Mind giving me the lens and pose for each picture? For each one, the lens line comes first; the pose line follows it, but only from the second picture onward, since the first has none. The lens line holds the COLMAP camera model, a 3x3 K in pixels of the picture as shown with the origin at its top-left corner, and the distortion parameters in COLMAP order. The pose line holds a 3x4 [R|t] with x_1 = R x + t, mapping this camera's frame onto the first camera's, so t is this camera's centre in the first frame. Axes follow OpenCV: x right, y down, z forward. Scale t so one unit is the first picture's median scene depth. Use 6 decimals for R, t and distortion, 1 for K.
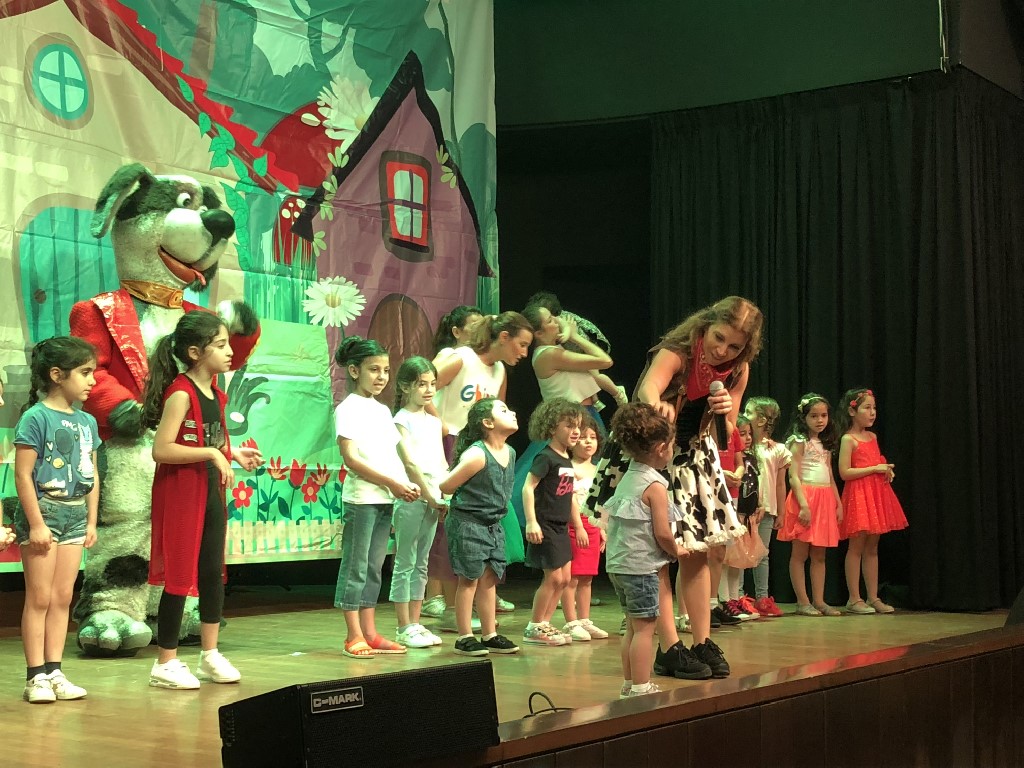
lens RADIAL K [[1615.5, 0, 492.1], [0, 1615.5, 382.8], [0, 0, 1]] dist [0.071412, 0.000000]
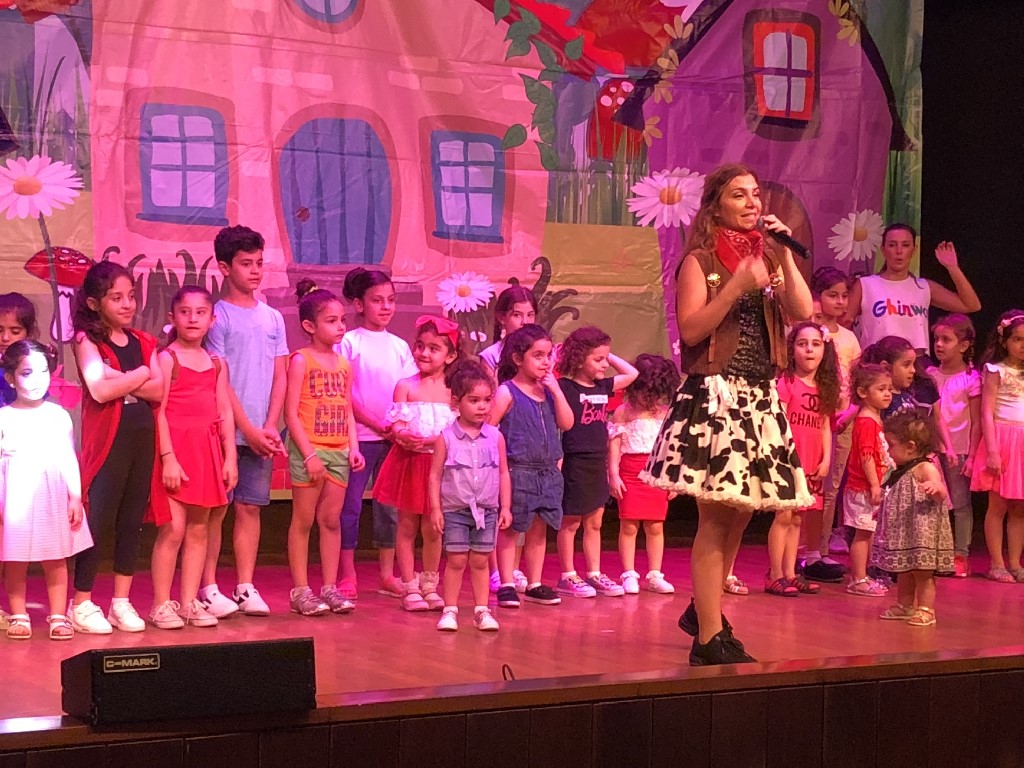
lens RADIAL K [[2402.2, 0, 558.6], [0, 2402.2, 388.7], [0, 0, 1]] dist [0.130667, 0.000000]
pose [[0.935049, 0.034893, -0.352796, 0.314054], [-0.000980, 0.995395, 0.095851, -0.074152], [0.354516, -0.089279, 0.930778, -0.236980]]
